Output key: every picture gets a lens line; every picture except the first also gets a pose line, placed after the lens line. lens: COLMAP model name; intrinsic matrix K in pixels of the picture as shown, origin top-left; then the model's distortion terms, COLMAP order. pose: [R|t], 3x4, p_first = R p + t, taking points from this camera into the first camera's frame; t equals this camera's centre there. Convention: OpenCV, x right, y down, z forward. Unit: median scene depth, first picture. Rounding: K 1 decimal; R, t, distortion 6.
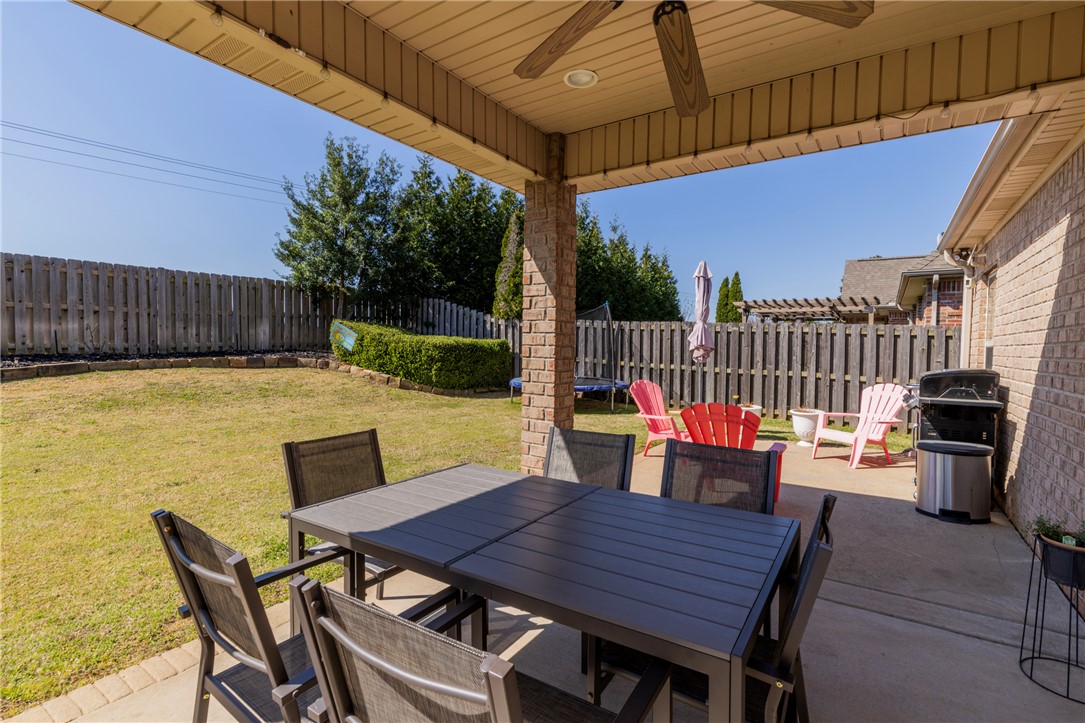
lens RADIAL K [[502.0, 0, 540.4], [0, 502.0, 362.4], [0, 0, 1]] dist [0.006760, -0.000187]
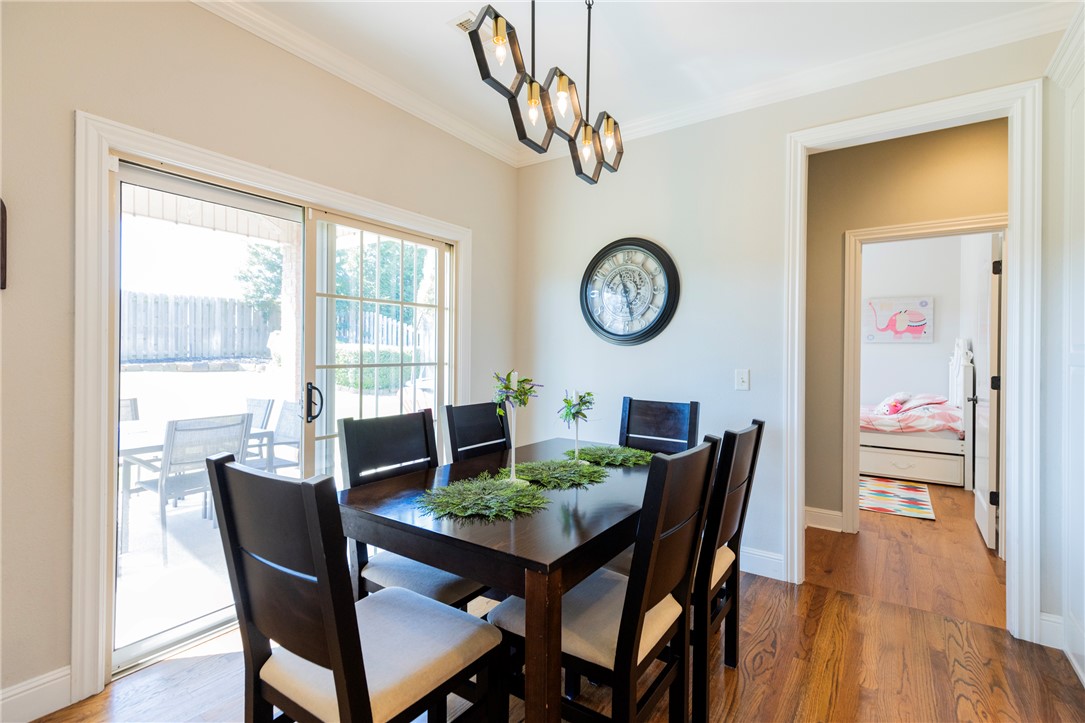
lens RADIAL K [[502.0, 0, 546.3], [0, 502.0, 356.9], [0, 0, 1]] dist [0.006760, -0.000187]
pose [[0.999996, -0.001034, 0.002793, 0.243118], [0.001097, 0.999743, -0.022646, 0.003151], [-0.002769, 0.022649, 0.999740, -0.200223]]
